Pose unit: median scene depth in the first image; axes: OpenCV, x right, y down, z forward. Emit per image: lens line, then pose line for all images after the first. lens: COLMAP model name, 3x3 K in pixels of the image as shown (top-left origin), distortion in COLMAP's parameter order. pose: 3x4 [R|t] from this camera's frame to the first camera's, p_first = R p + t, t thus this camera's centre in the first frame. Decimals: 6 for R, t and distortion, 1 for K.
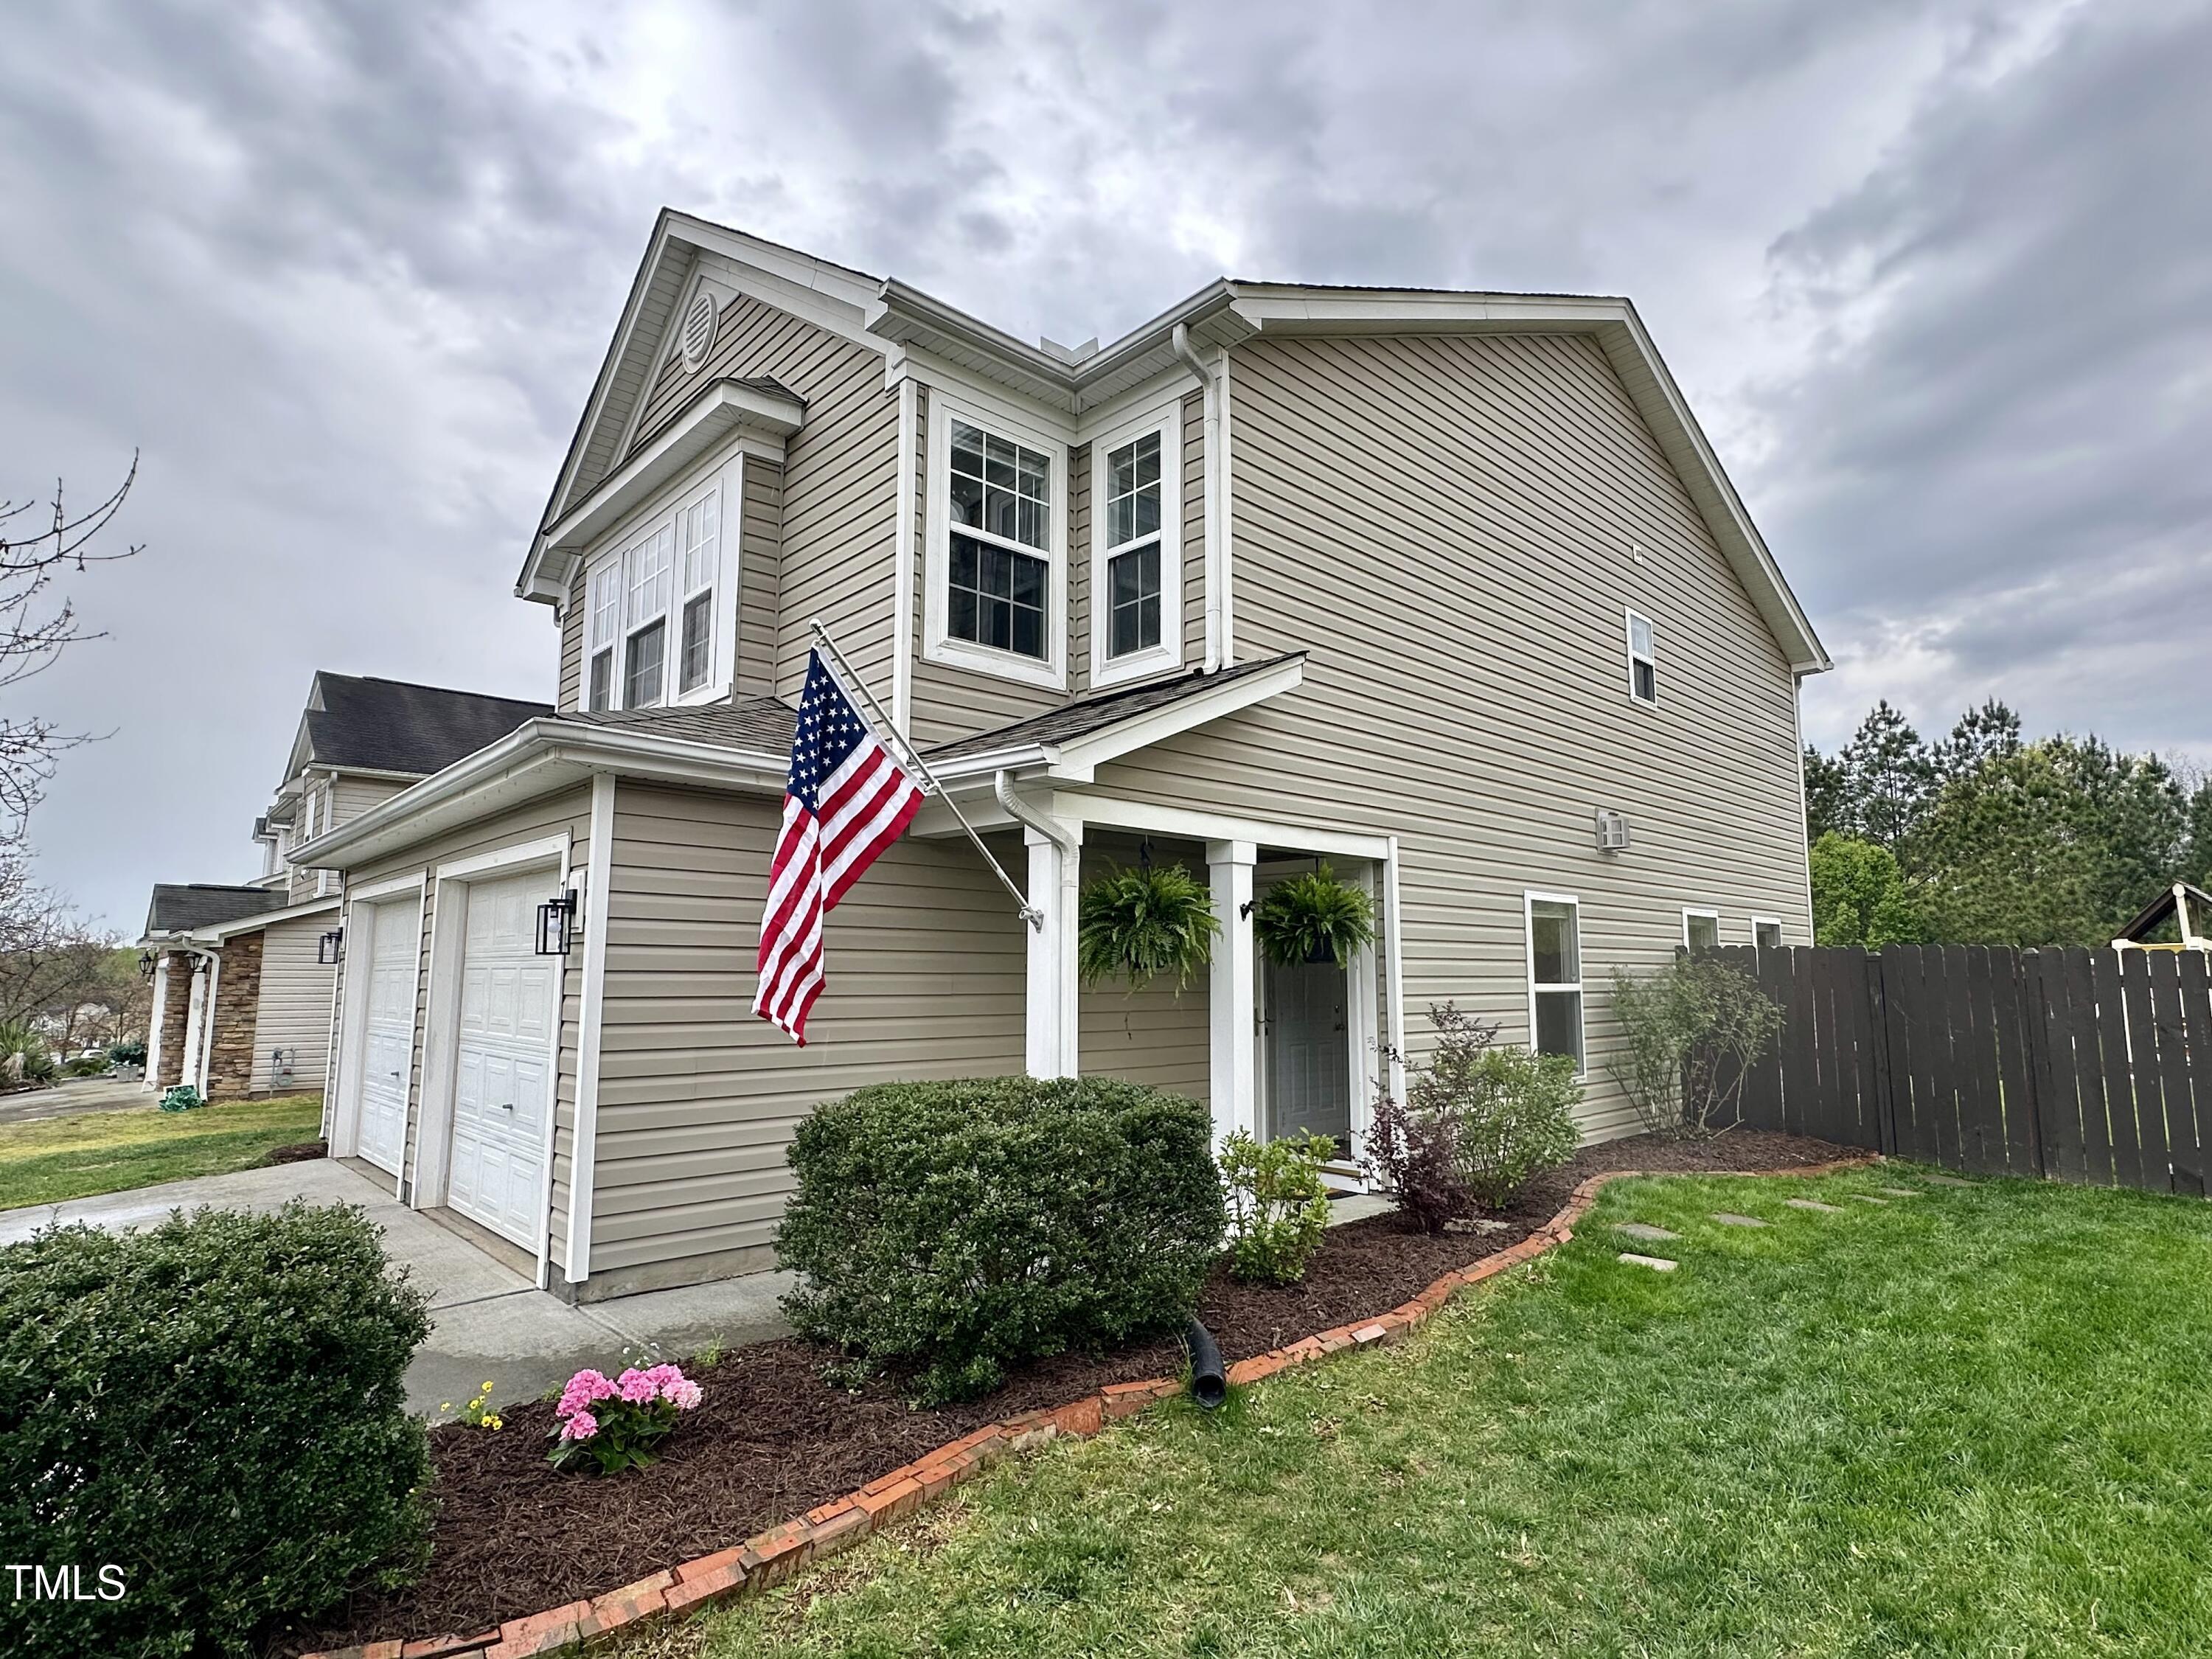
lens RADIAL K [[1128.1, 0, 1113.1], [0, 1128.1, 838.6], [0, 0, 1]] dist [-0.000341, -0.001239]
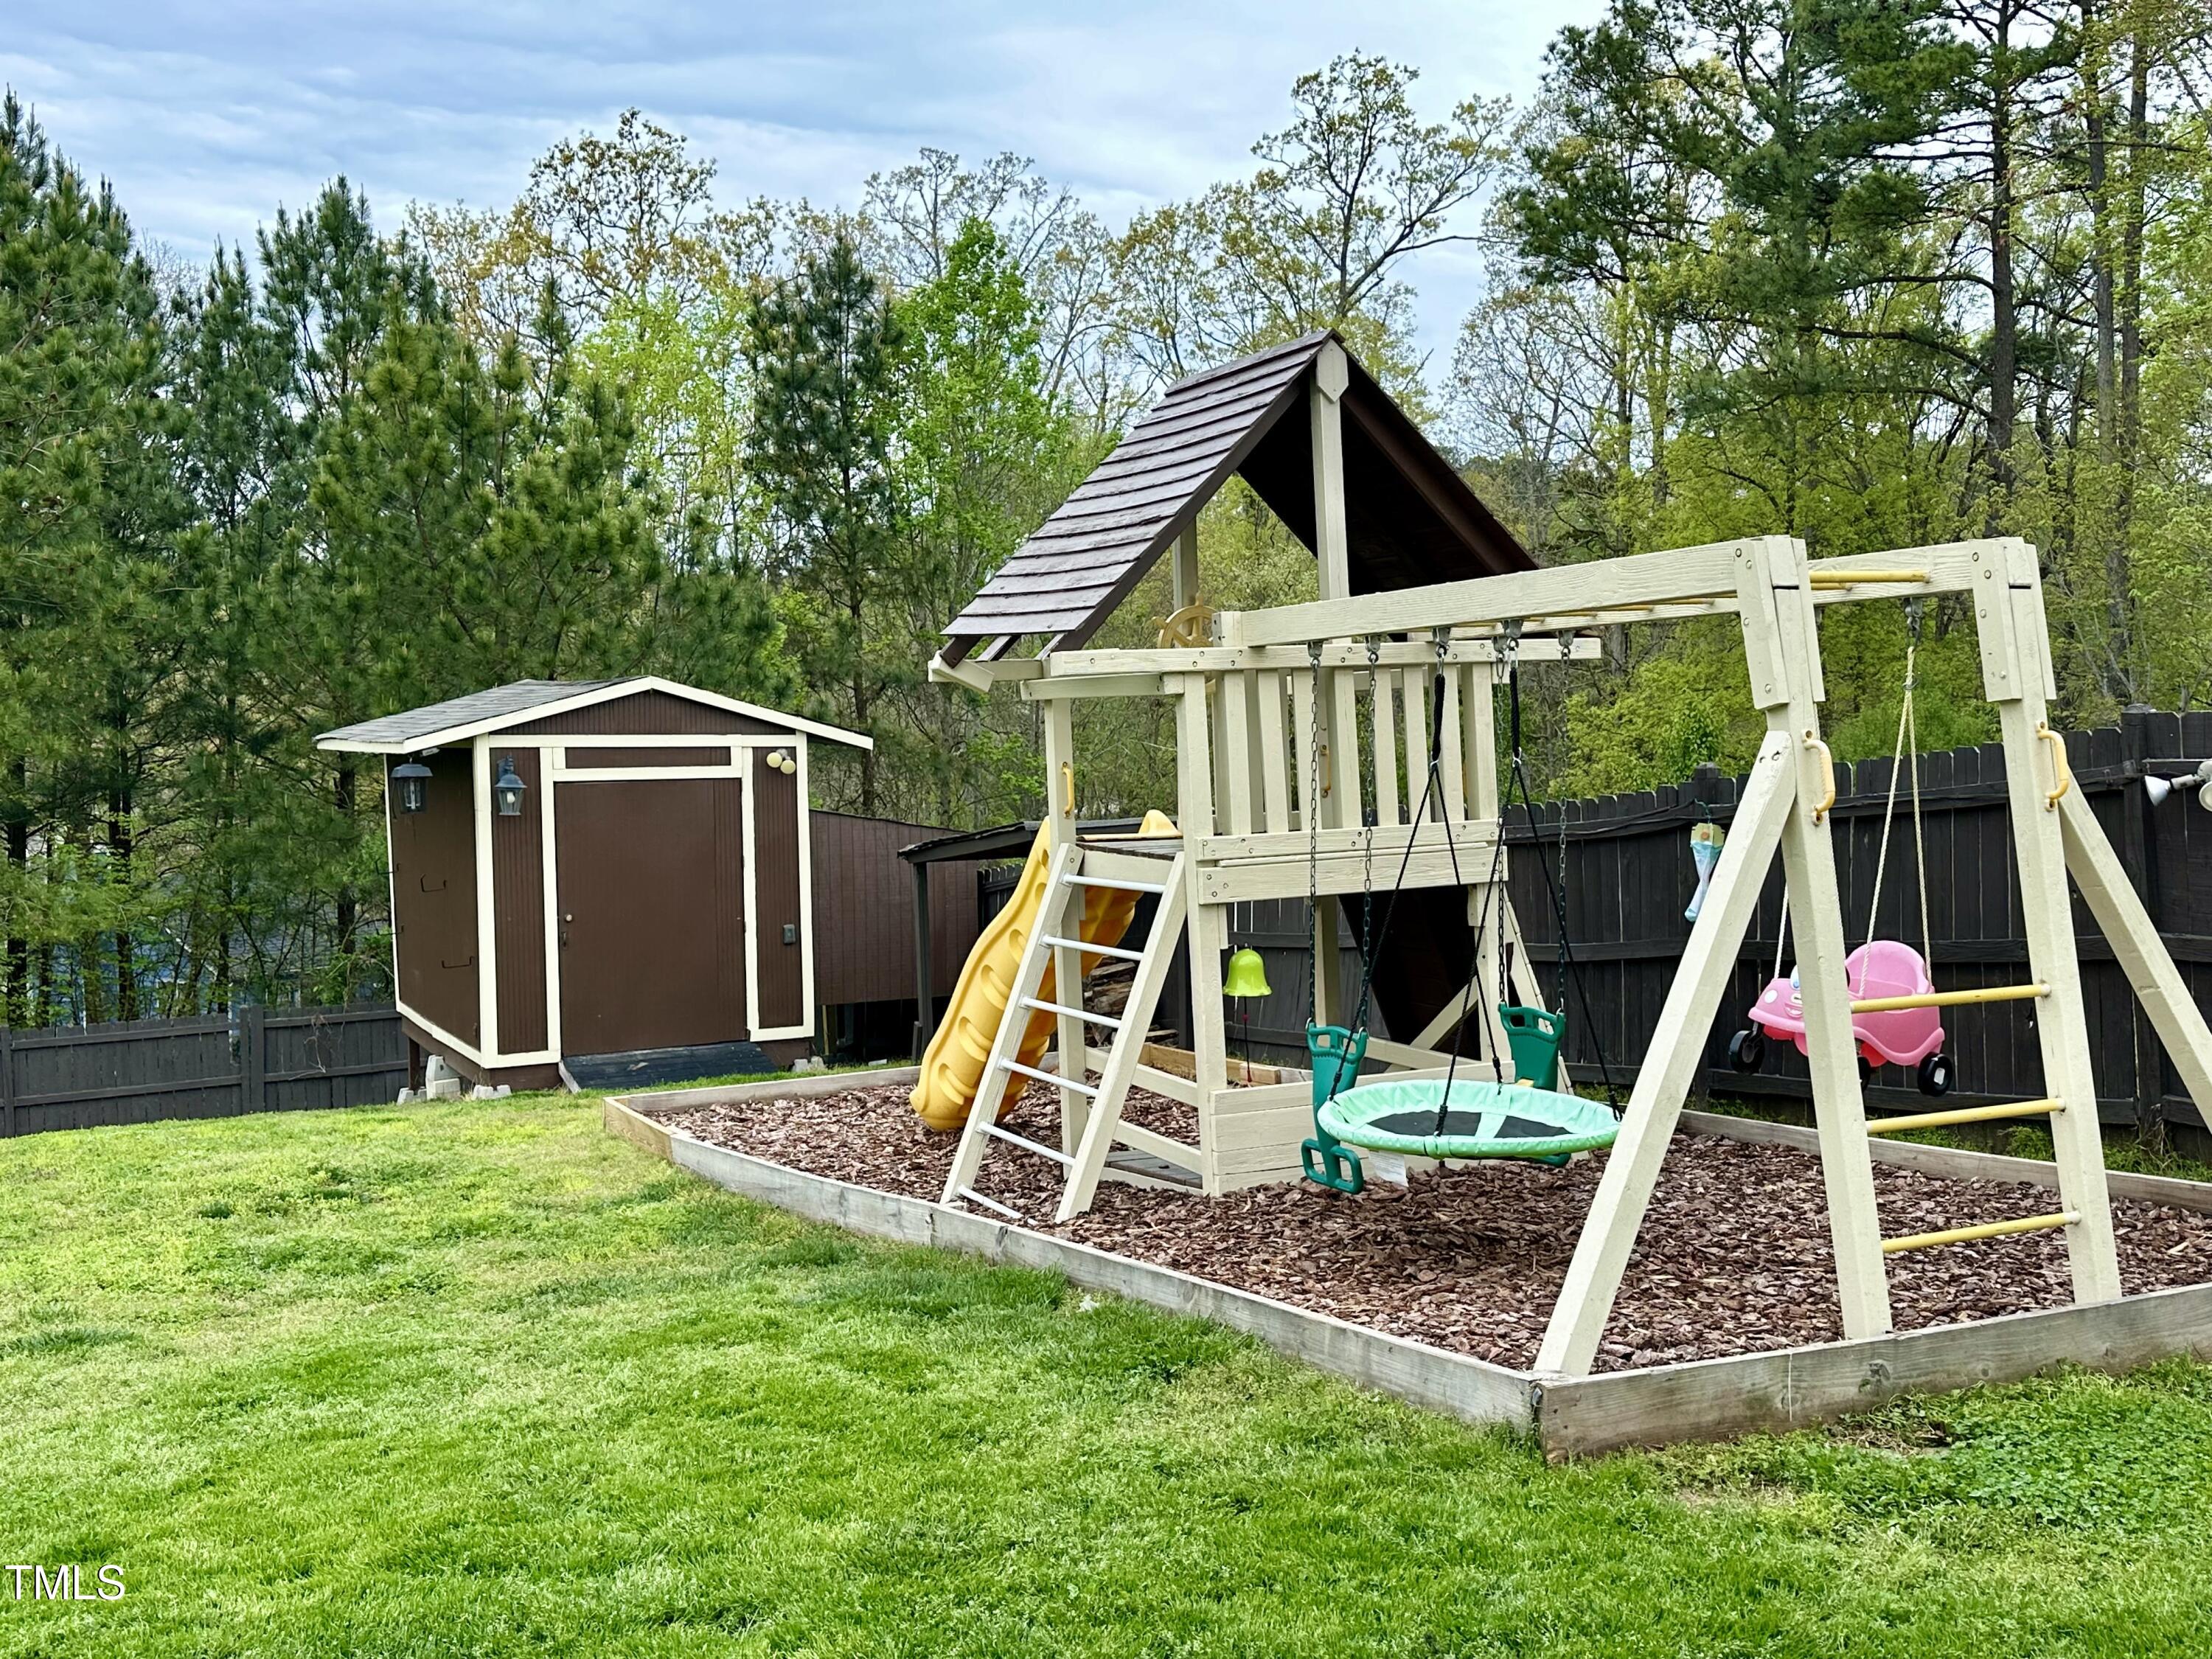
lens RADIAL K [[2187.1, 0, 1108.7], [0, 2187.1, 841.3], [0, 0, 1]] dist [0.202286, -0.420872]
pose [[0.272347, -0.062539, 0.960165, 1.193695], [-0.109826, 0.989344, 0.095591, 0.293426], [-0.955911, -0.131485, 0.262576, 2.314773]]
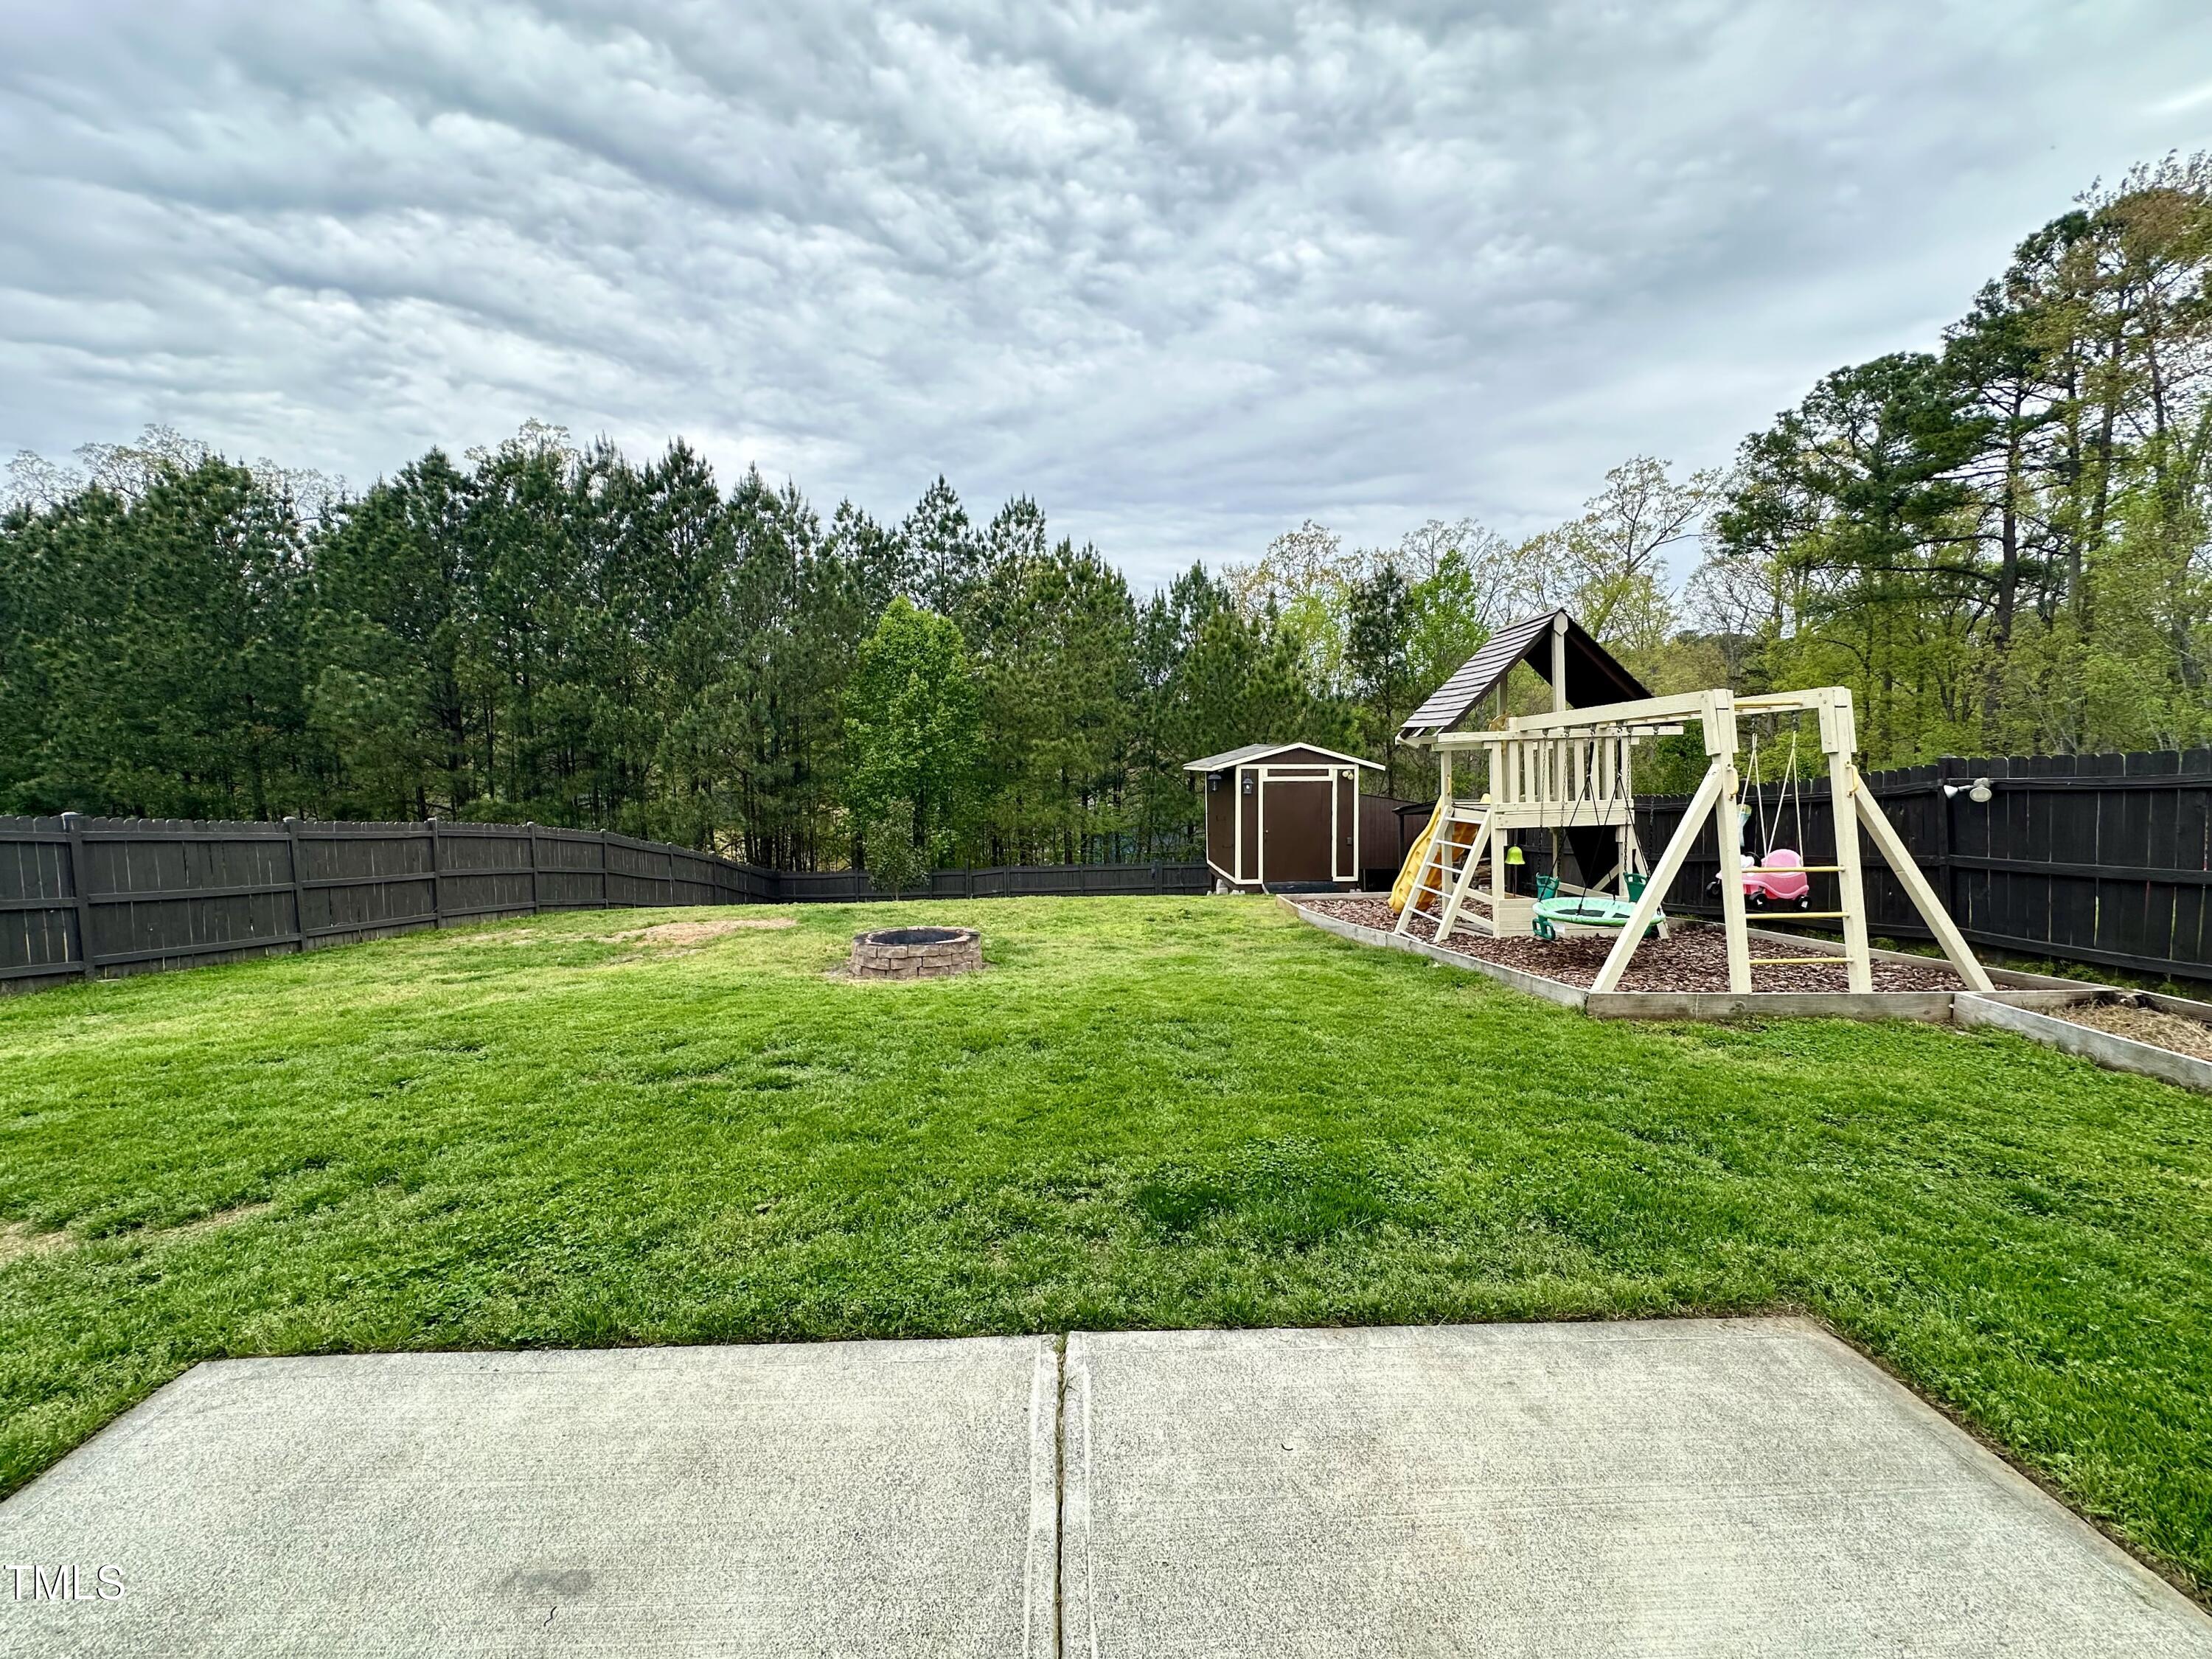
lens RADIAL K [[884.5, 0, 1106.0], [0, 884.5, 829.5], [0, 0, 1]] dist [0.000790, 0.000492]
pose [[0.645752, -0.068655, 0.760454, 1.046571], [-0.086283, 0.983009, 0.162016, 0.281503], [-0.758656, -0.170237, 0.628856, 2.218781]]
